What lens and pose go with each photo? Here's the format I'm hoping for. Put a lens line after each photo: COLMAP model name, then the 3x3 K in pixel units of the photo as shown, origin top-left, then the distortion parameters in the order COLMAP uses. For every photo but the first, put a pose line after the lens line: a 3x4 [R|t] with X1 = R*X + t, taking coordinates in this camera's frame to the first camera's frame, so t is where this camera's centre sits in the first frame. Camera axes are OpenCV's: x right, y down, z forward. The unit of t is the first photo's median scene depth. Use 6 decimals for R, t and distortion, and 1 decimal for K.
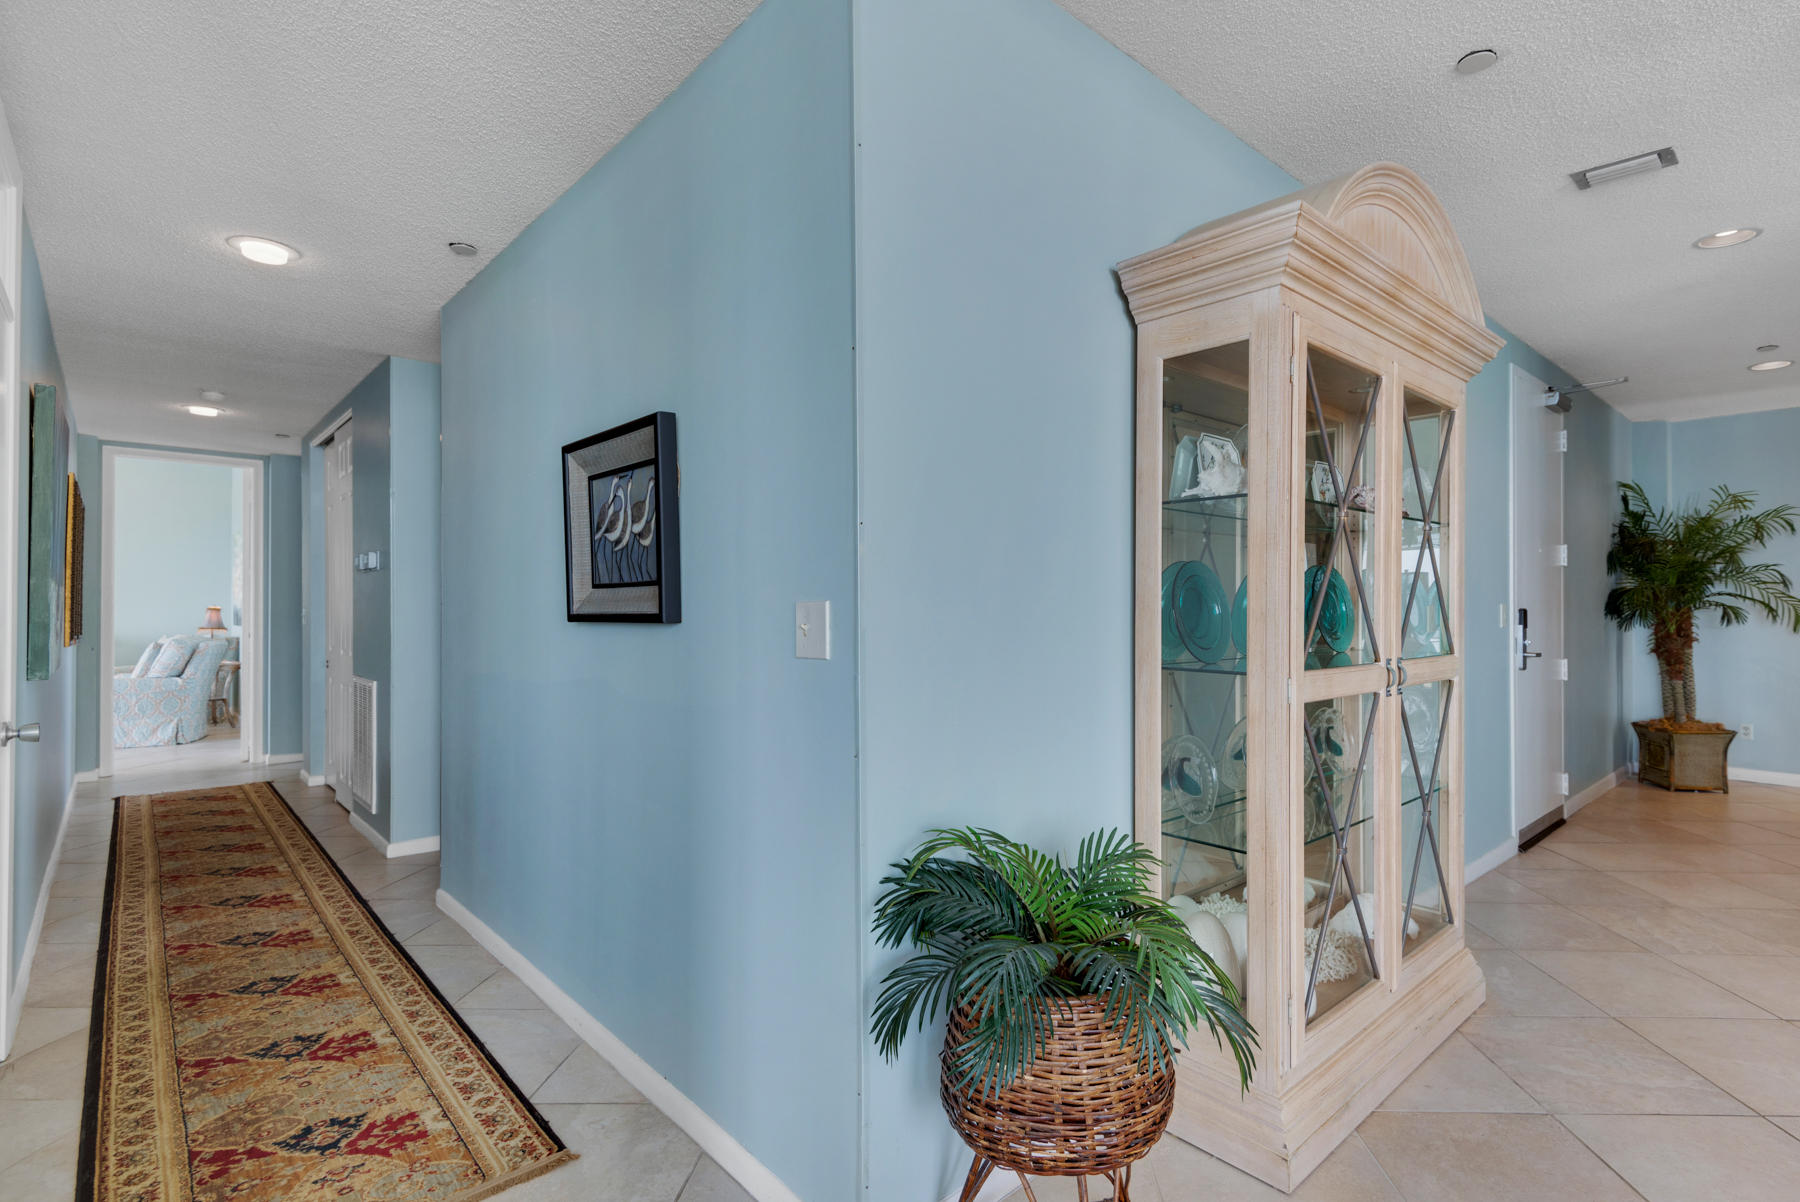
lens RADIAL K [[874.5, 0, 894.2], [0, 874.5, 604.5], [0, 0, 1]] dist [-0.015014, -0.003242]
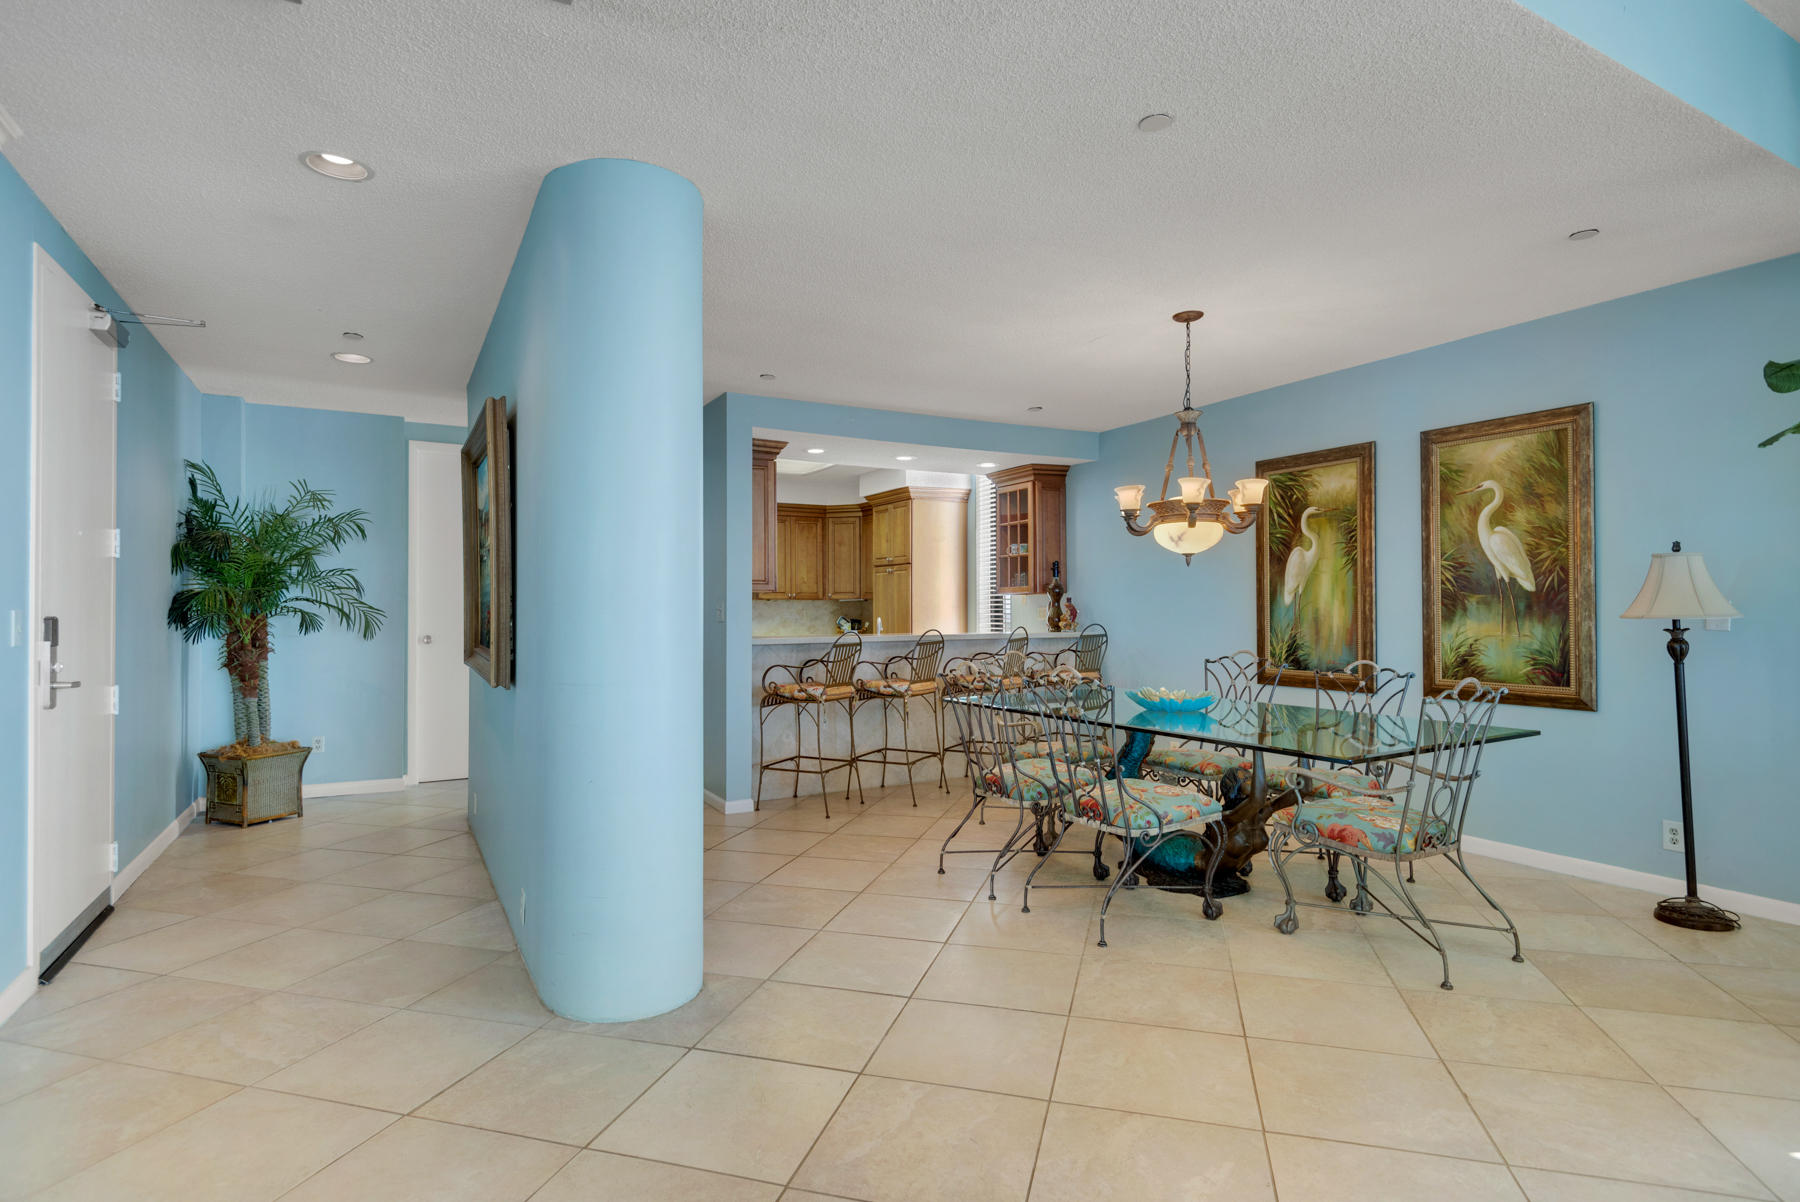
lens RADIAL K [[932.0, 0, 888.4], [0, 932.0, 598.5], [0, 0, 1]] dist [0.031554, -0.006516]
pose [[0.218731, 0.011886, 0.975713, 0.118759], [0.000315, 0.999925, -0.012251, -0.000371], [-0.975785, 0.002987, 0.218711, 0.165081]]
